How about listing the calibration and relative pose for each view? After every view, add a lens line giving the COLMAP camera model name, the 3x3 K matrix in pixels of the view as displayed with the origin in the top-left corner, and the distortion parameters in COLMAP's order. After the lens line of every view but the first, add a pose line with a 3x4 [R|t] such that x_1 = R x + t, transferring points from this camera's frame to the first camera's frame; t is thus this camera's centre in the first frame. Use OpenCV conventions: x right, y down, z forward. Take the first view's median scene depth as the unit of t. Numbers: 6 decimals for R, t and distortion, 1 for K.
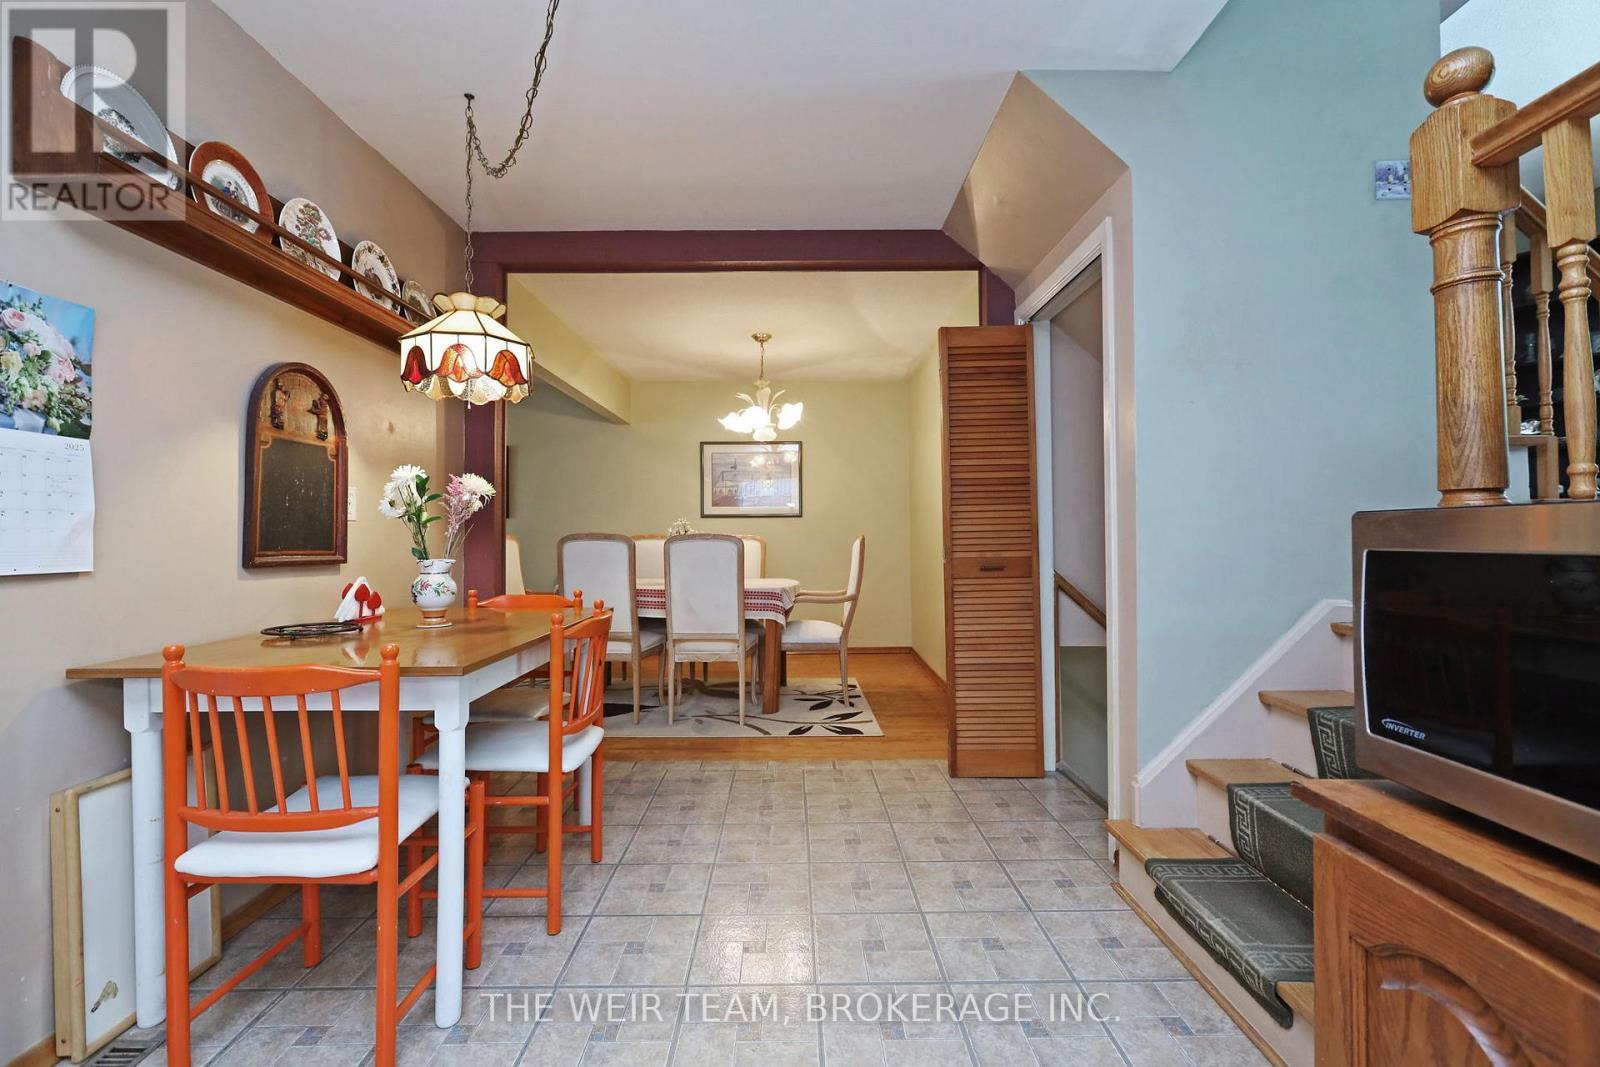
lens RADIAL K [[702.3, 0, 793.8], [0, 702.3, 528.2], [0, 0, 1]] dist [-0.003147, 0.001557]
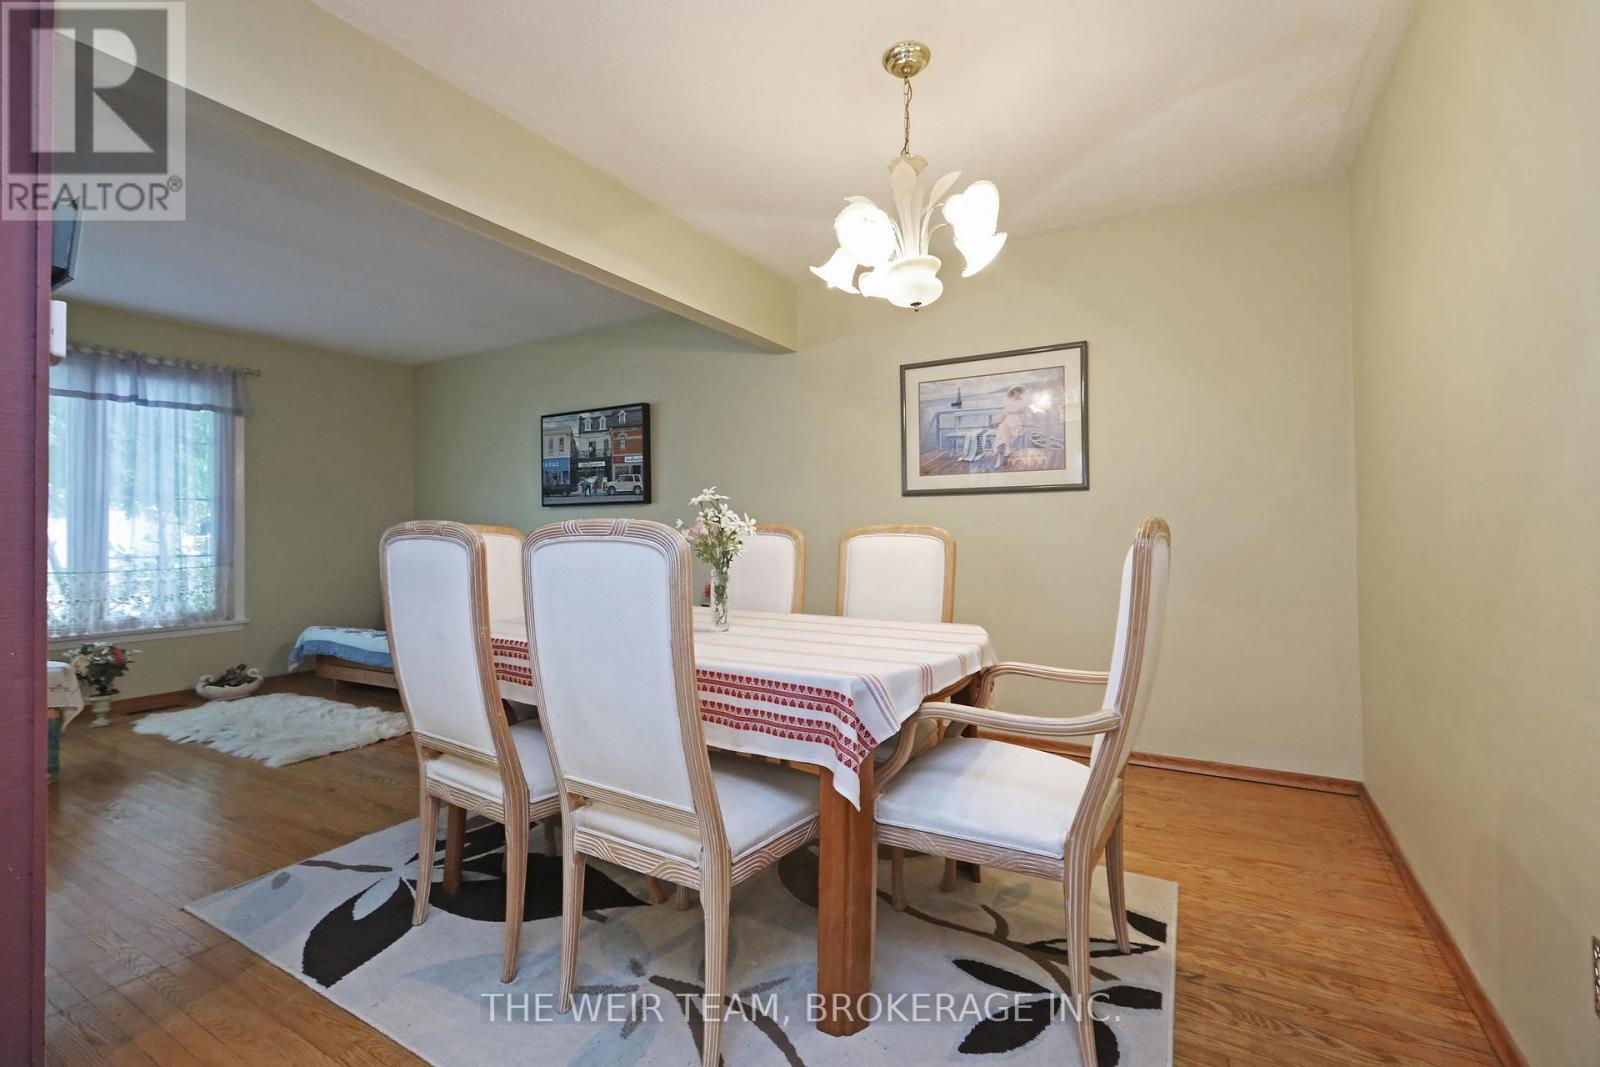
lens RADIAL K [[702.3, 0, 793.8], [0, 702.3, 528.2], [0, 0, 1]] dist [-0.003147, 0.001557]
pose [[0.865362, -0.003369, -0.501136, 0.107964], [0.008763, 0.999926, 0.008410, 0.007839], [0.501070, -0.011669, 0.865328, 0.596210]]
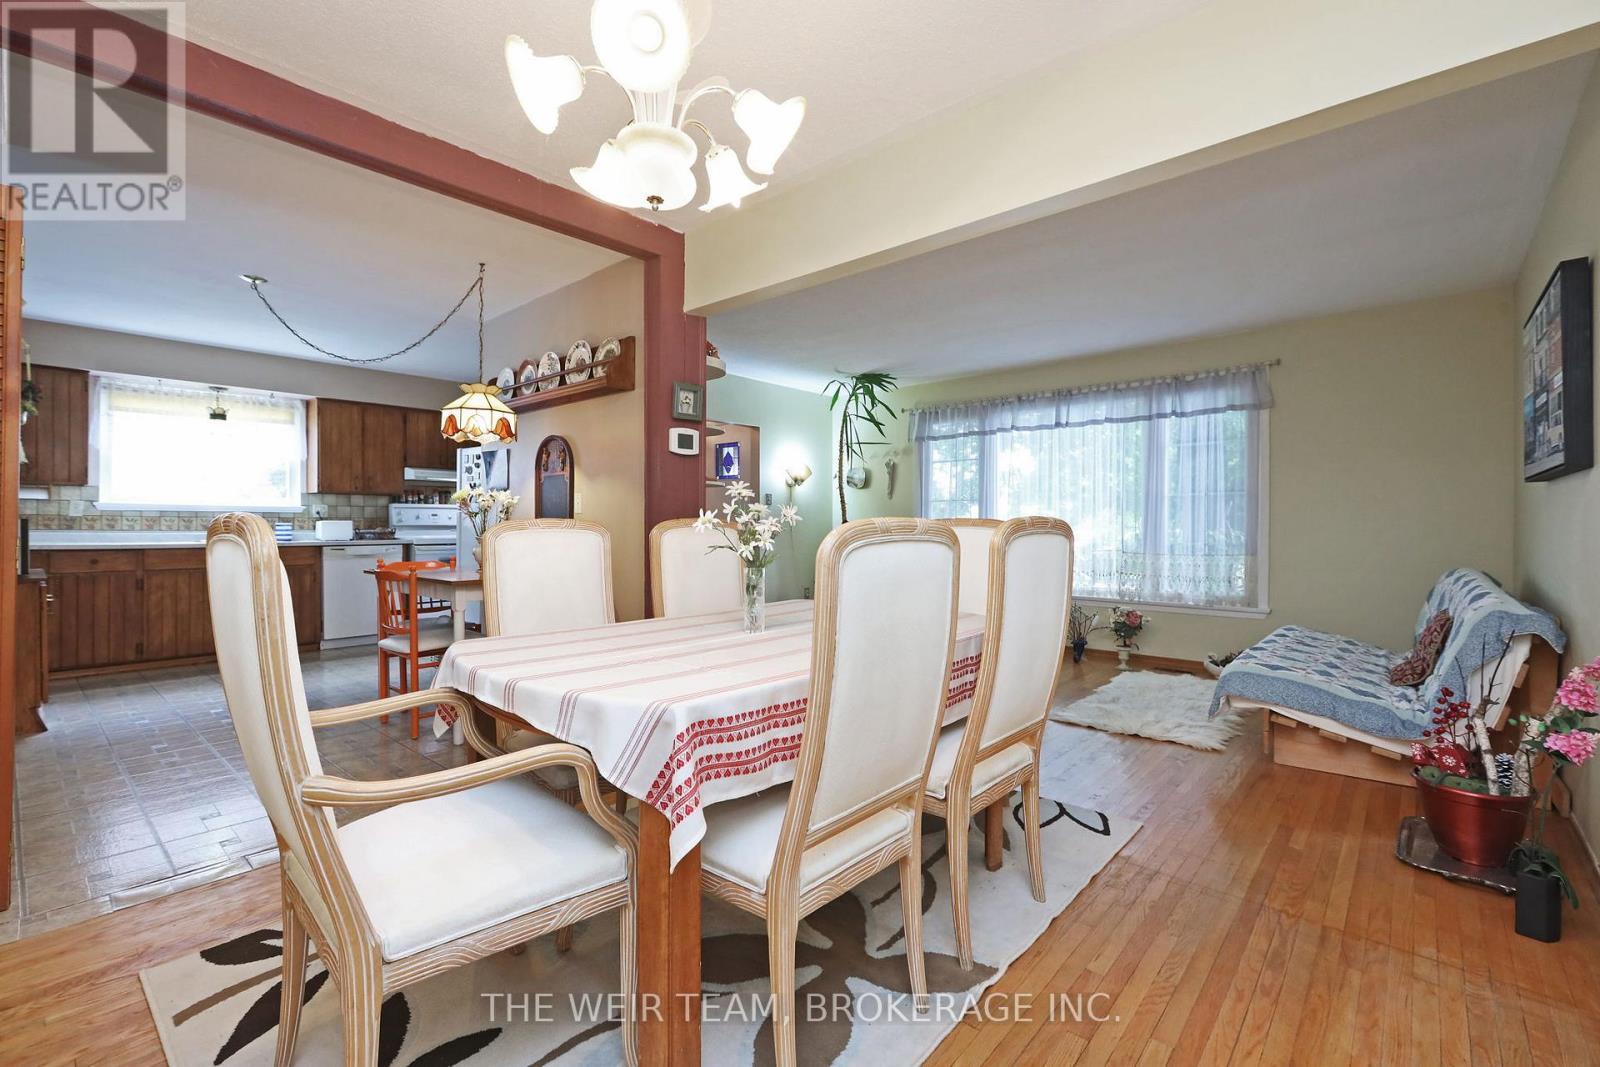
lens RADIAL K [[702.3, 0, 793.8], [0, 702.3, 528.2], [0, 0, 1]] dist [-0.003147, 0.001557]
pose [[-0.666864, 0.007586, -0.745141, 0.140338], [0.011534, 0.999933, -0.000142, 0.014643], [0.745091, -0.008689, -0.666907, 1.244694]]
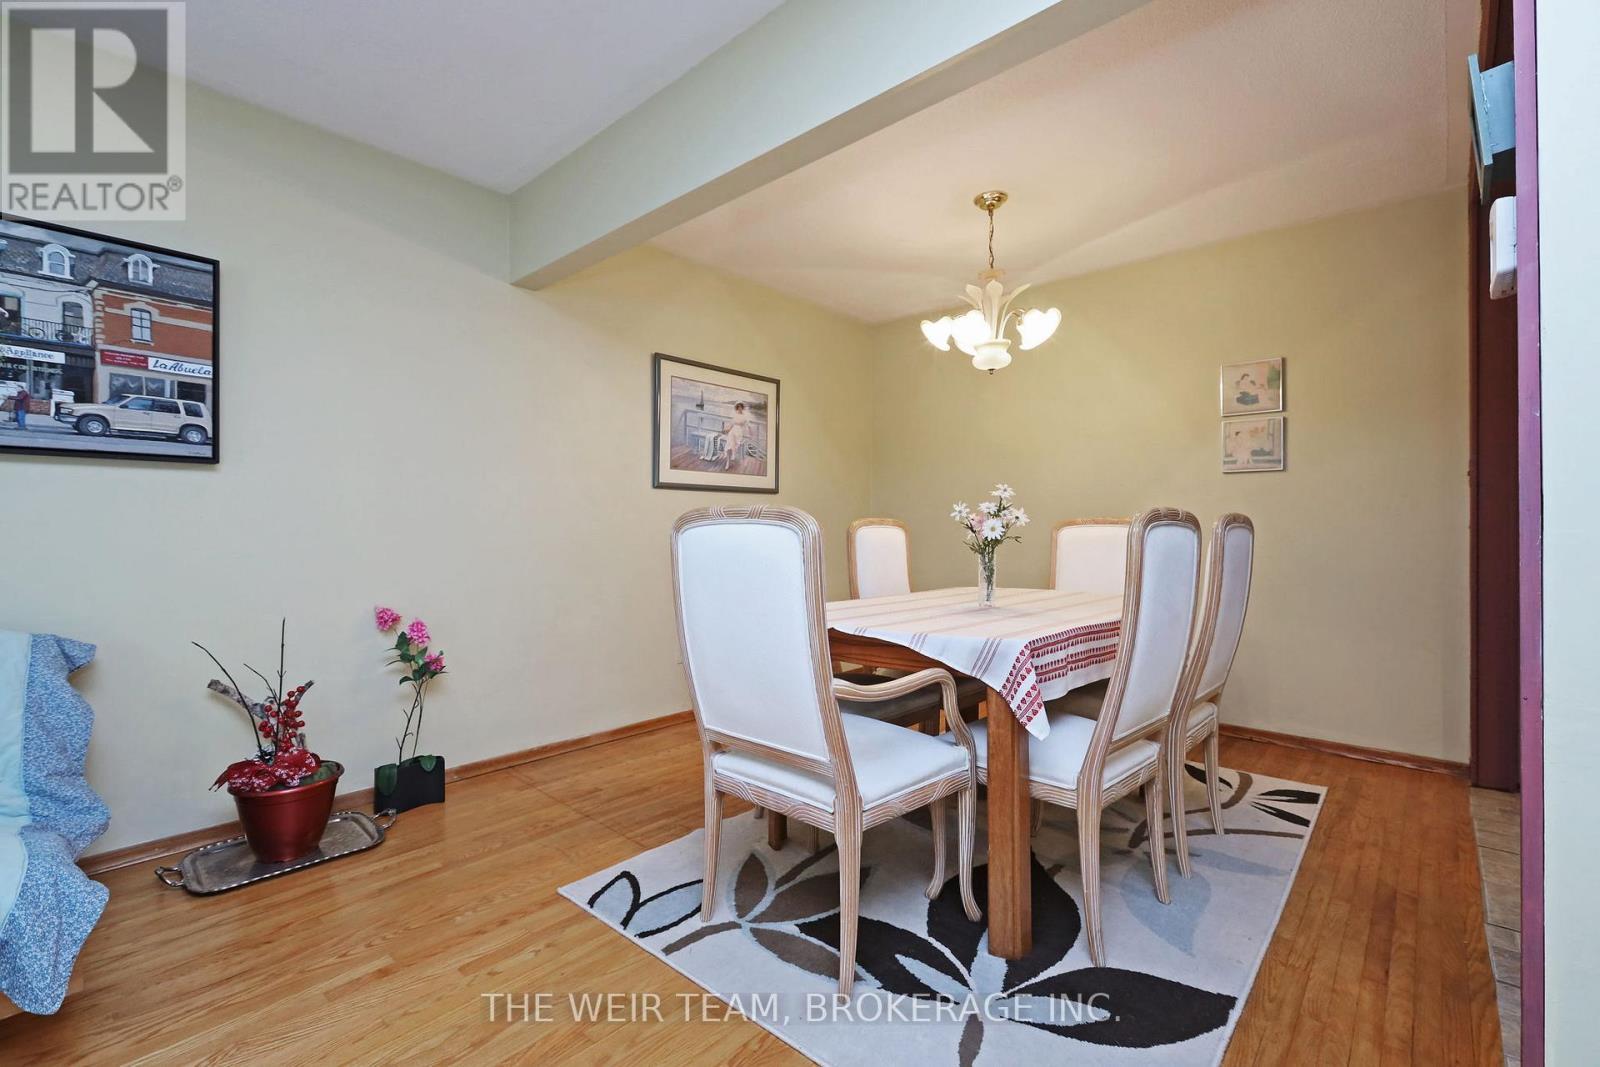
lens RADIAL K [[702.3, 0, 793.8], [0, 702.3, 528.2], [0, 0, 1]] dist [-0.003147, 0.001557]
pose [[0.672357, 0.003106, 0.740221, -0.627495], [-0.013032, 0.999886, 0.007642, 0.015665], [-0.740113, -0.014785, 0.672320, 0.710600]]
